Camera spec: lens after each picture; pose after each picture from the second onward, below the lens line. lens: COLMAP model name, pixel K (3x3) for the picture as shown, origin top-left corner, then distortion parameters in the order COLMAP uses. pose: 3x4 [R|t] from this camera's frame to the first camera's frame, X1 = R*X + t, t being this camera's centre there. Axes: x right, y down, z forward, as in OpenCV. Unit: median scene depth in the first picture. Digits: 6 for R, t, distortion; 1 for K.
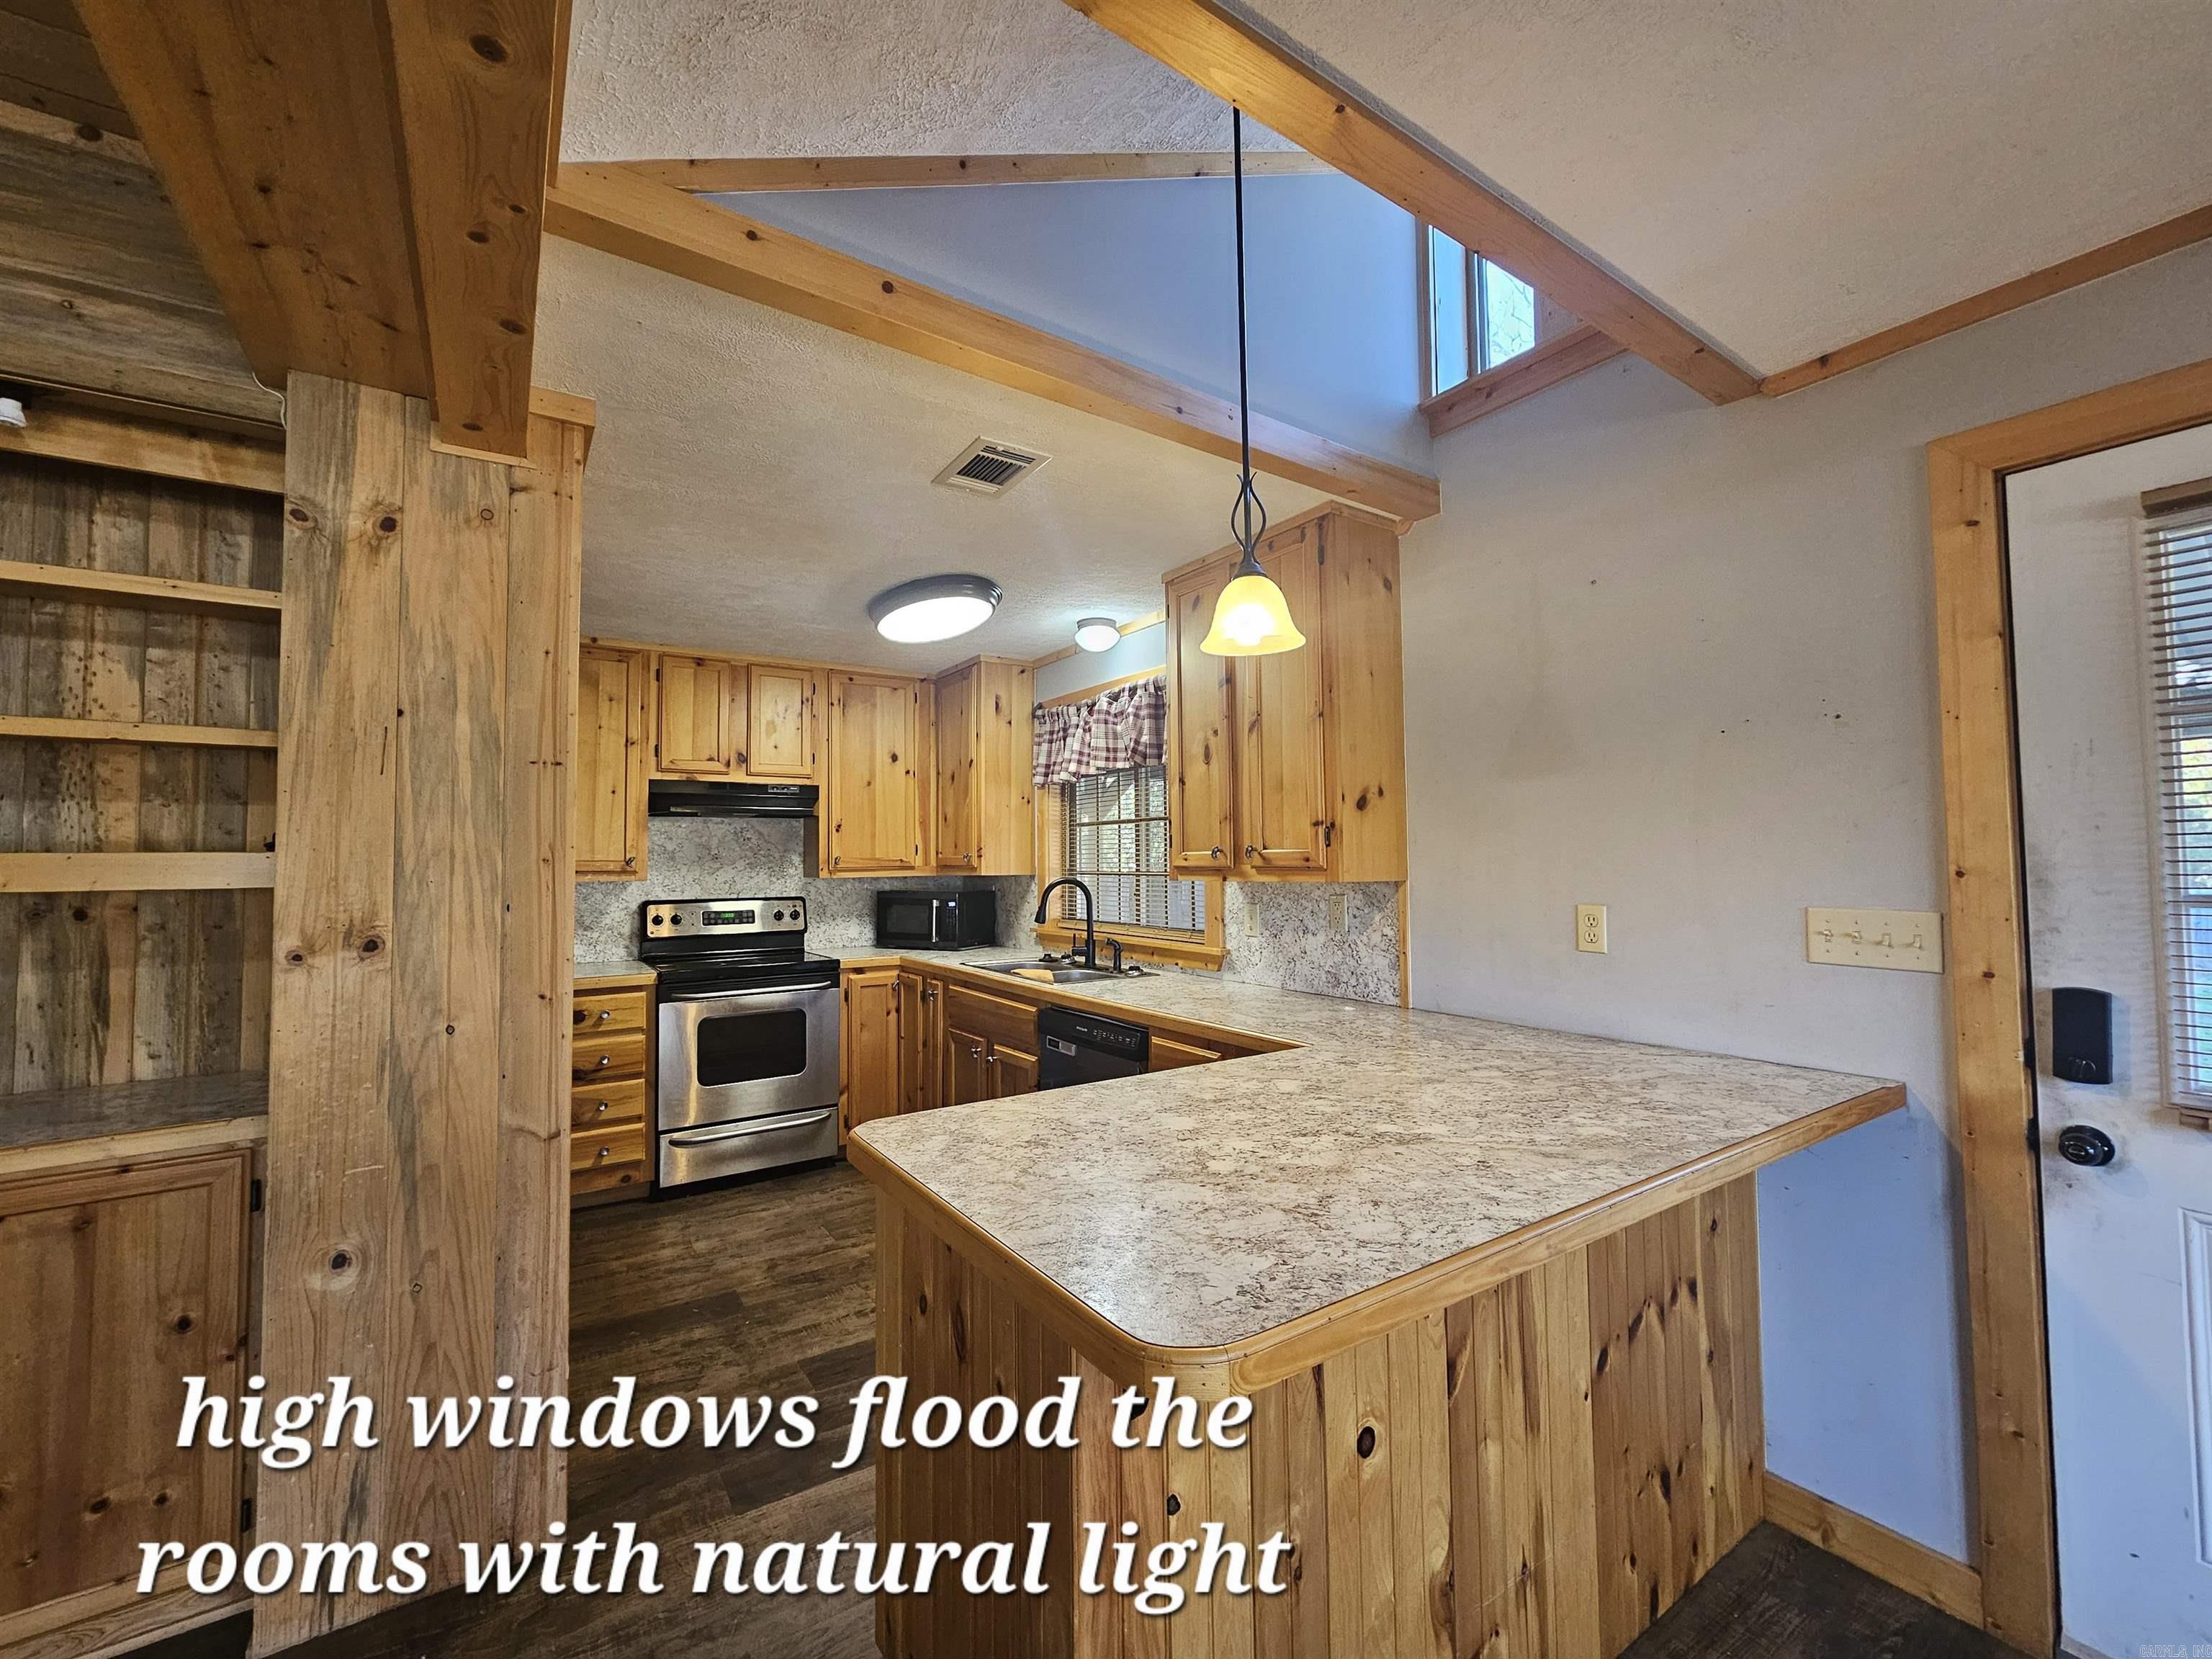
lens RADIAL K [[910.2, 0, 1095.6], [0, 910.2, 818.8], [0, 0, 1]] dist [-0.003119, 0.001046]
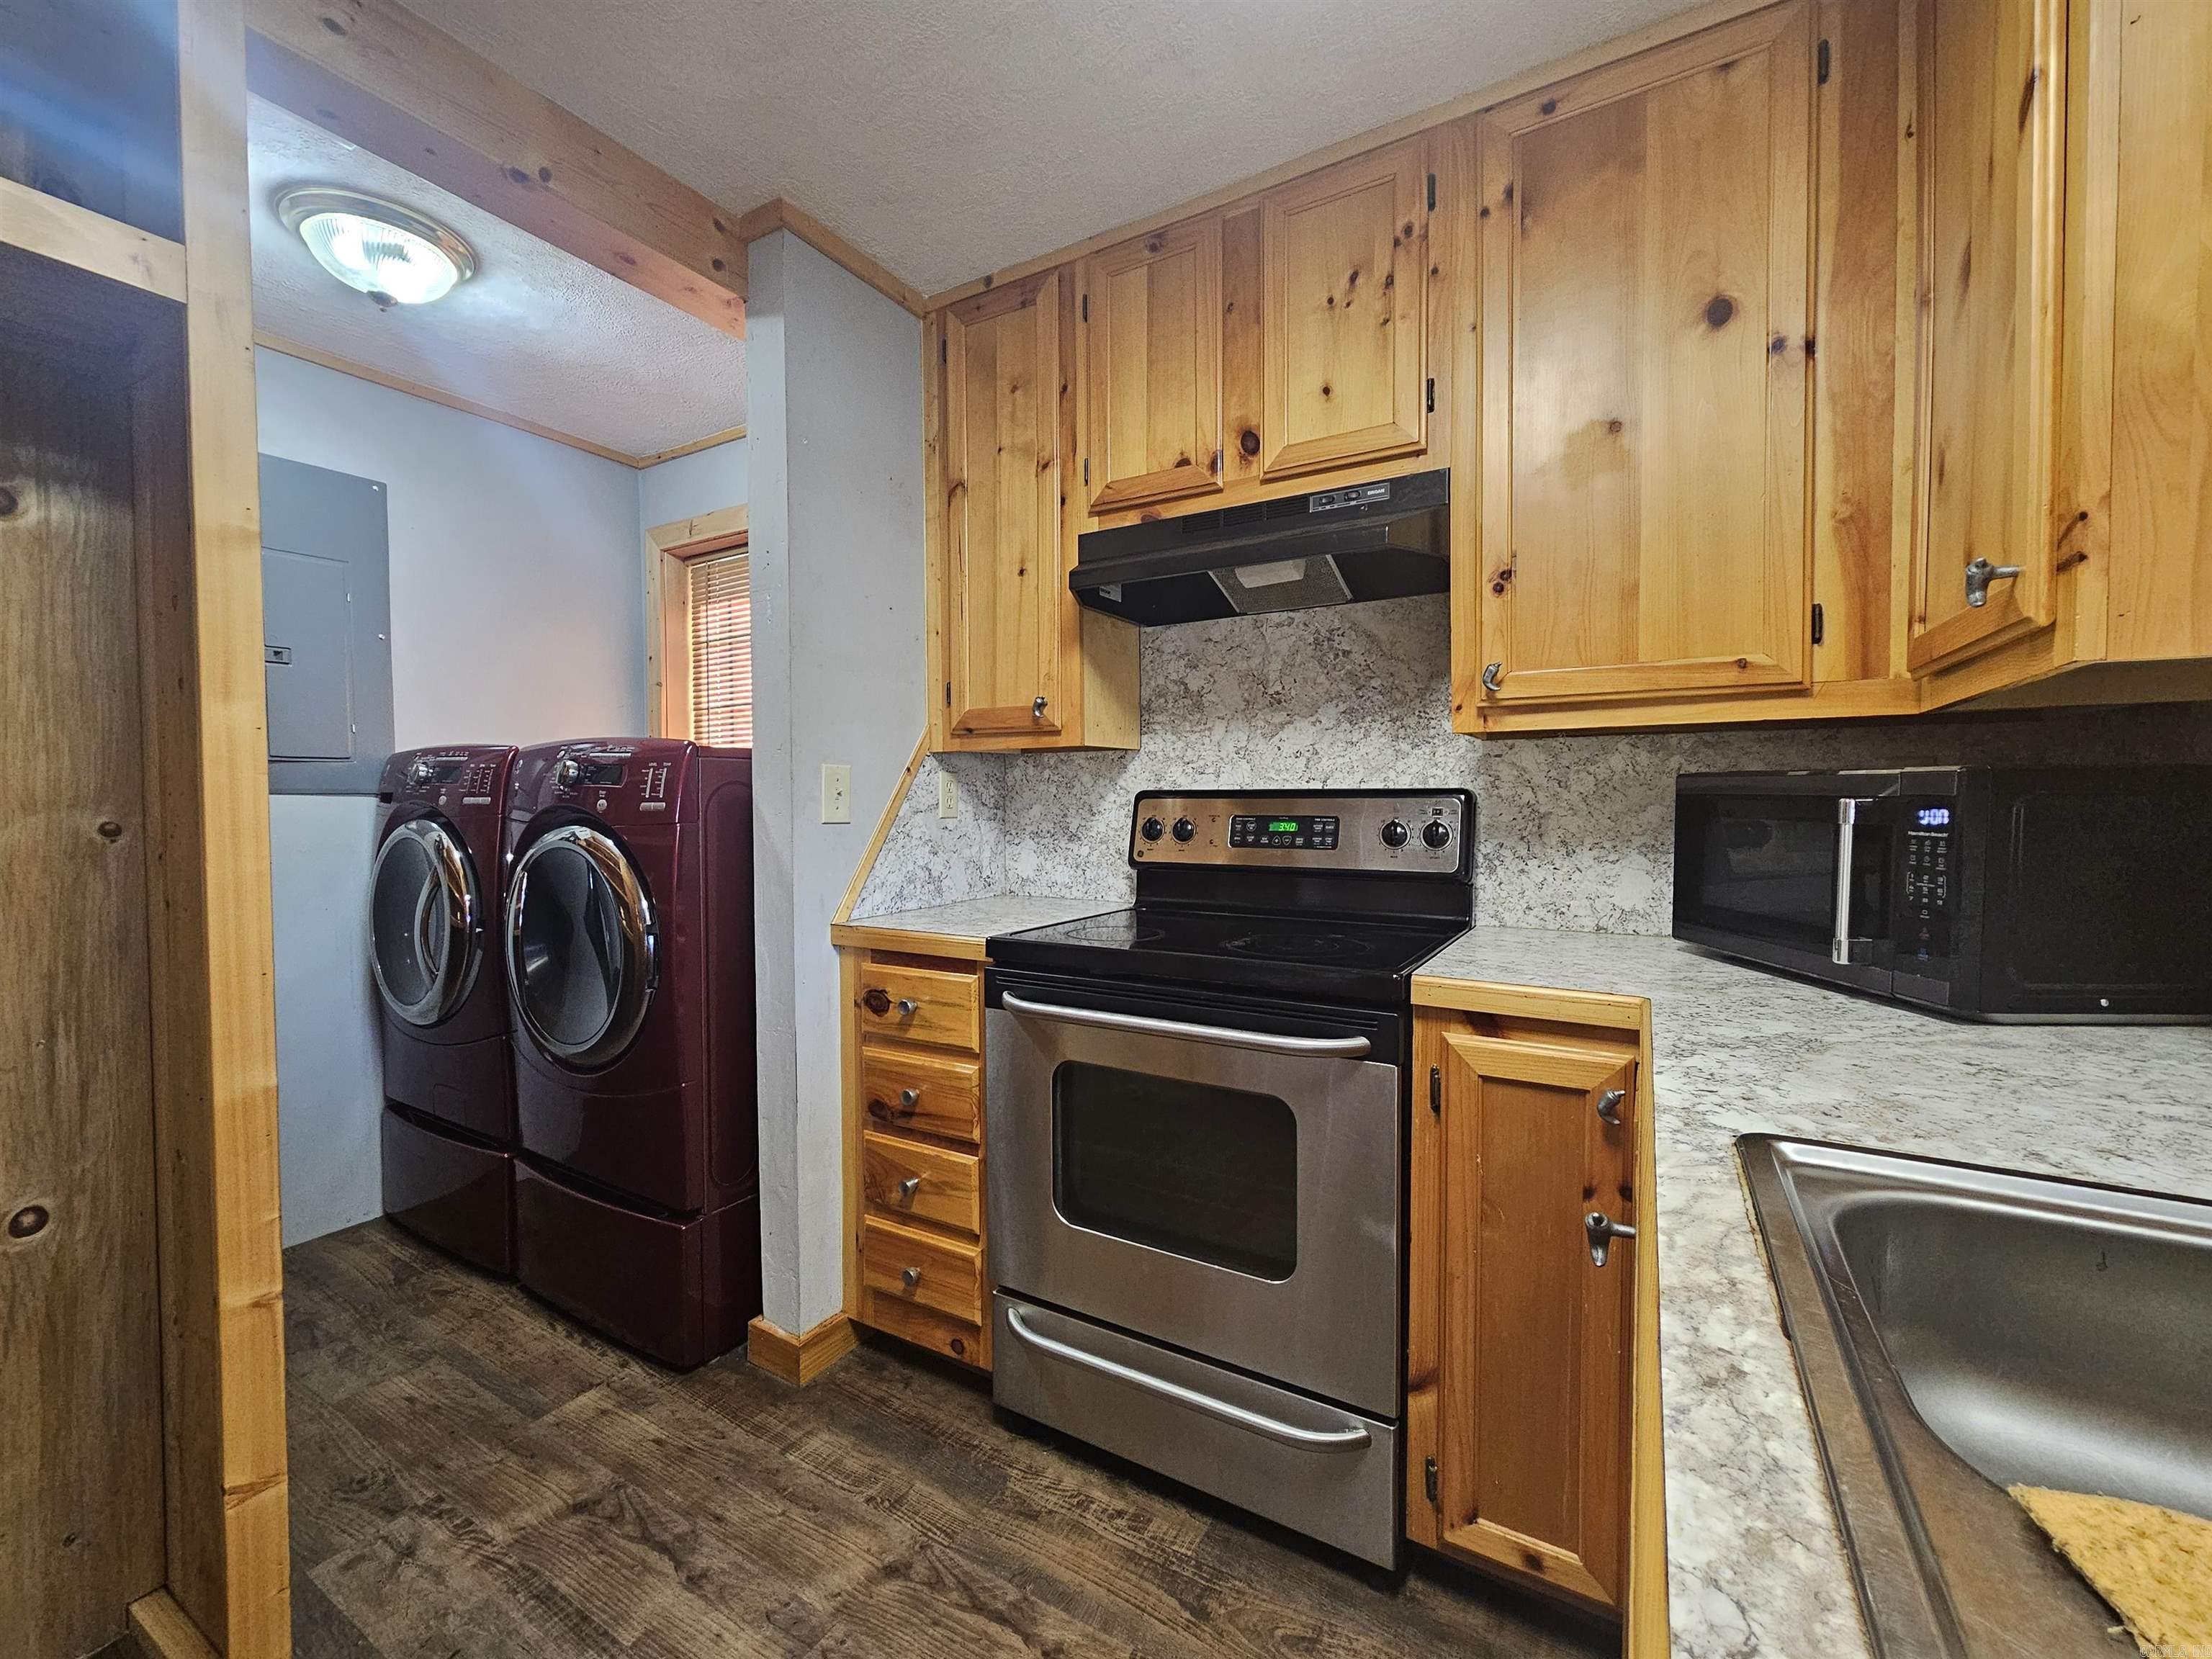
lens RADIAL K [[910.2, 0, 1098.9], [0, 910.2, 823.6], [0, 0, 1]] dist [-0.003119, 0.001046]
pose [[0.434927, 0.034492, -0.899805, -0.052357], [0.043688, 0.997281, 0.059346, 0.089585], [0.899405, -0.065122, 0.432237, 0.879681]]
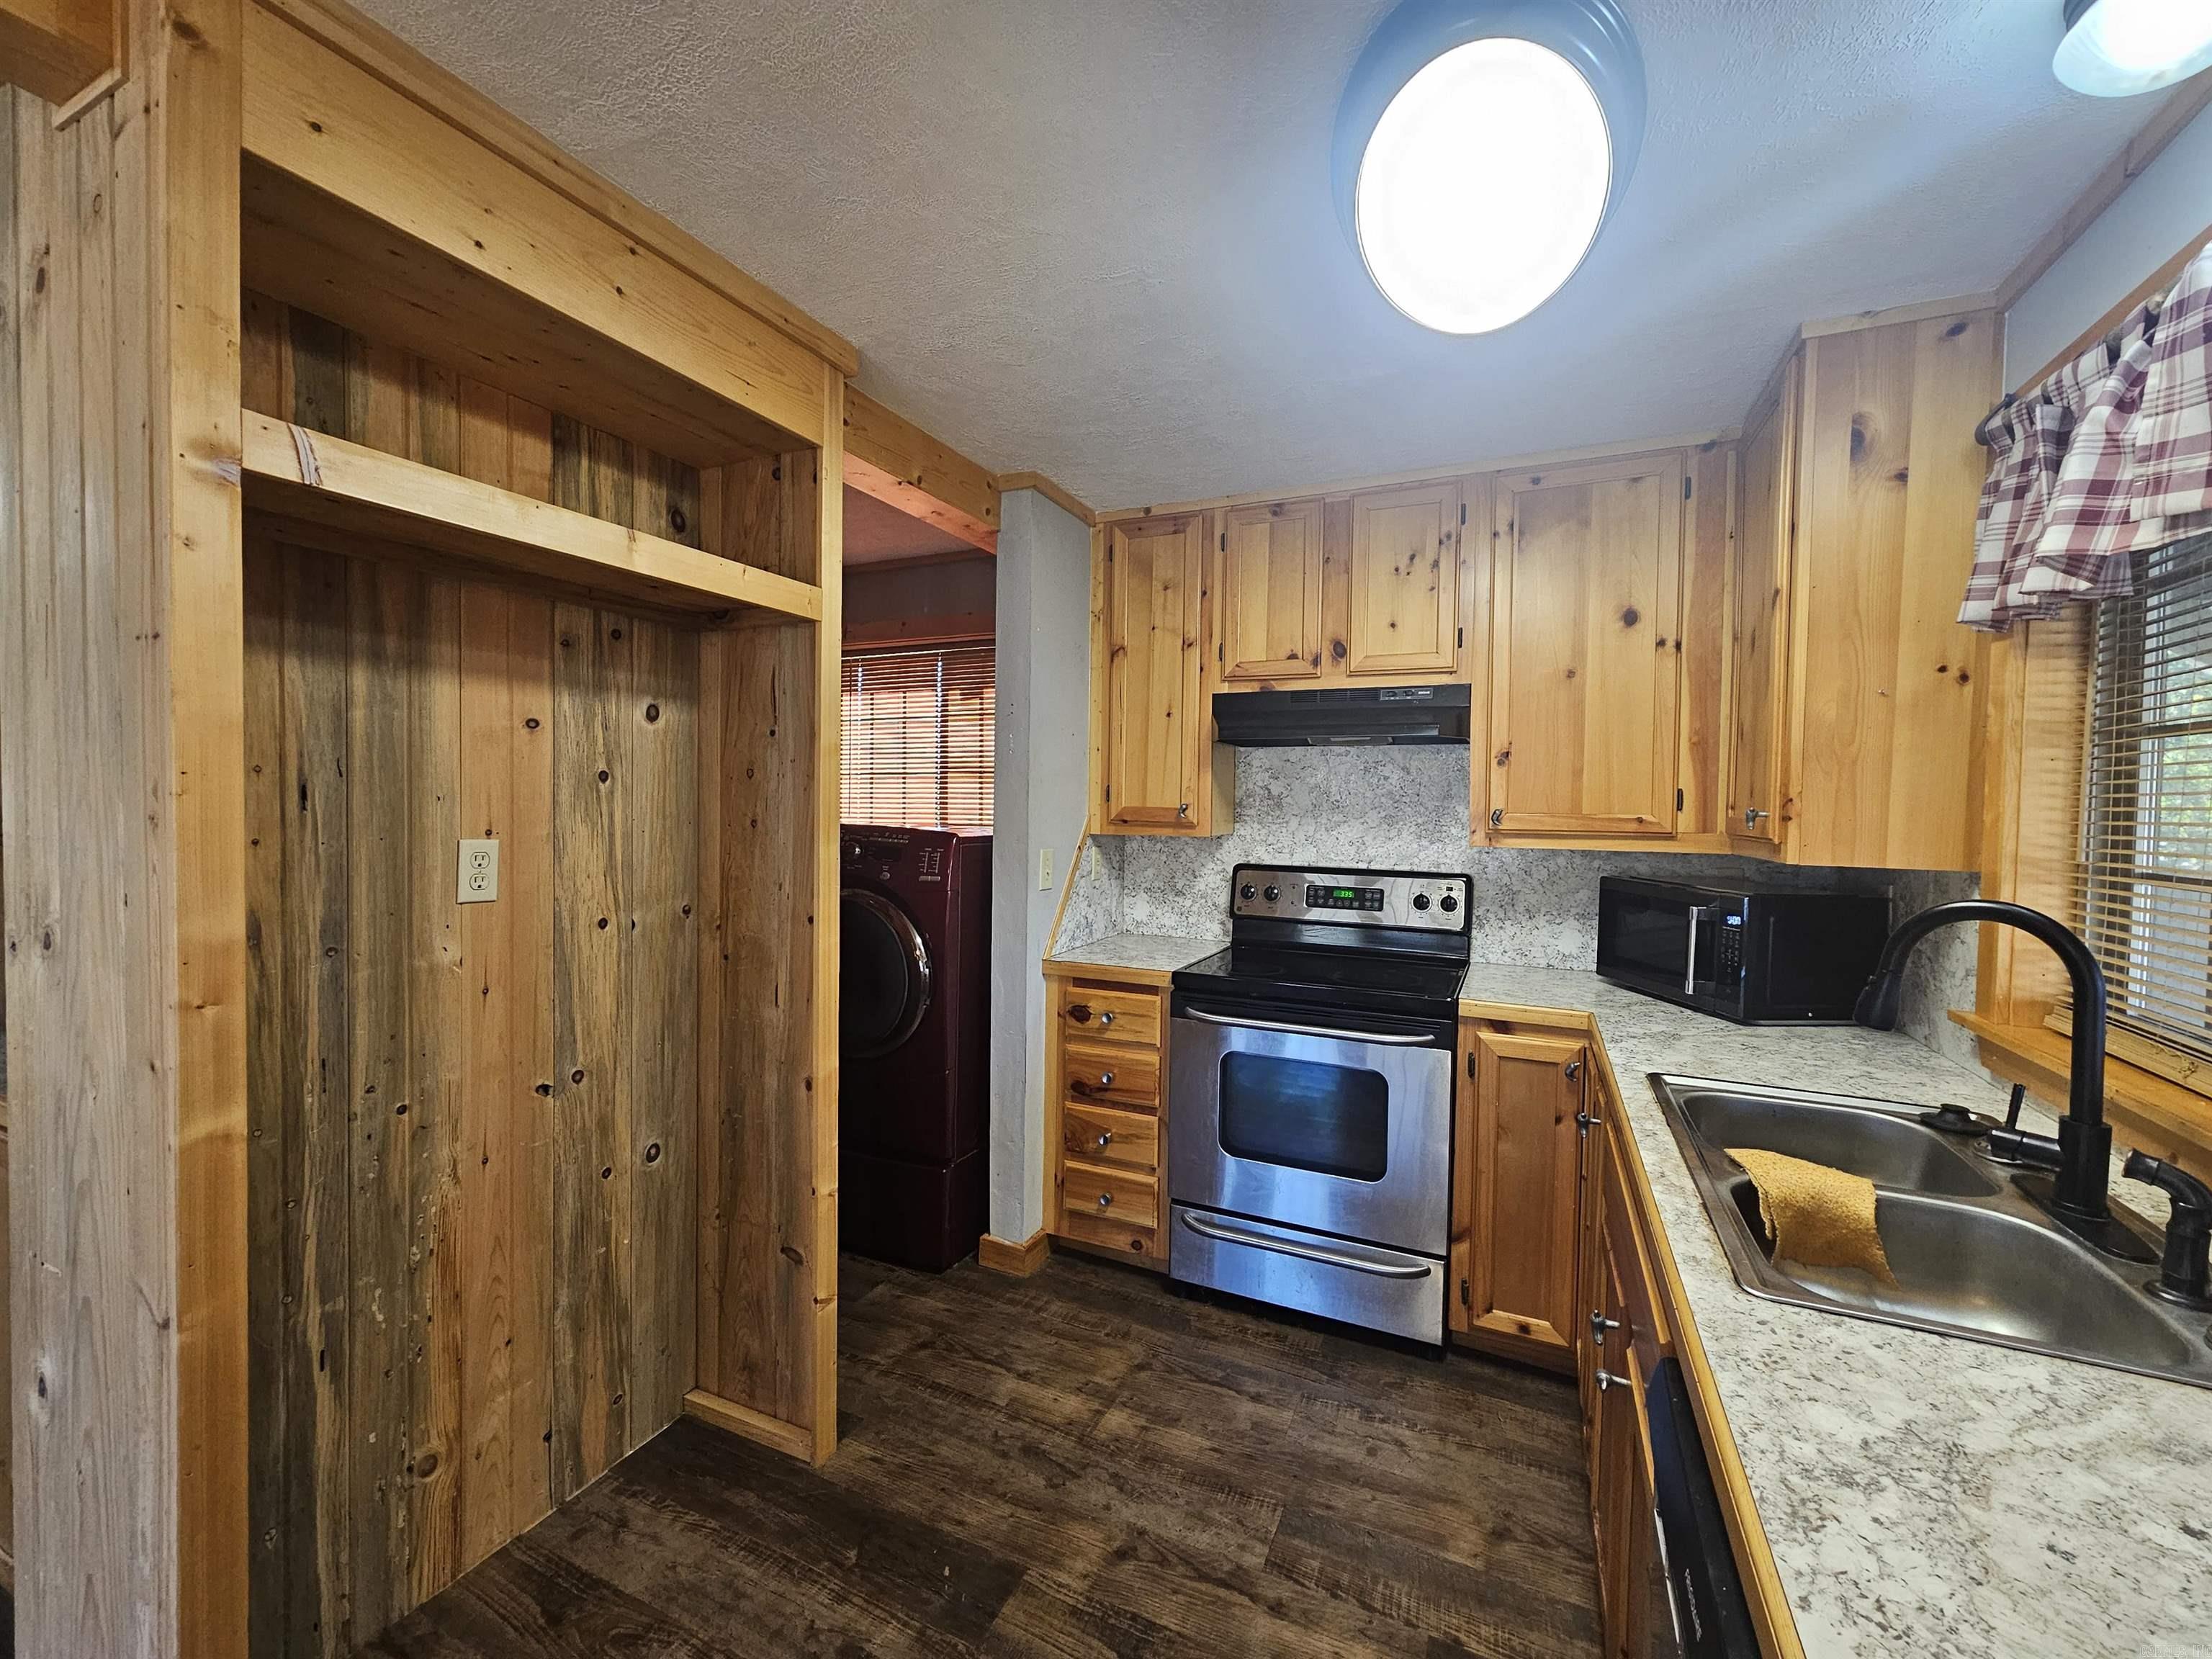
lens RADIAL K [[910.2, 0, 1097.6], [0, 910.2, 821.1], [0, 0, 1]] dist [-0.003119, 0.001046]
pose [[0.522790, 0.038028, -0.851613, 0.075983], [0.020359, 0.998163, 0.057070, 0.014146], [0.852218, -0.047174, 0.521056, 0.612328]]
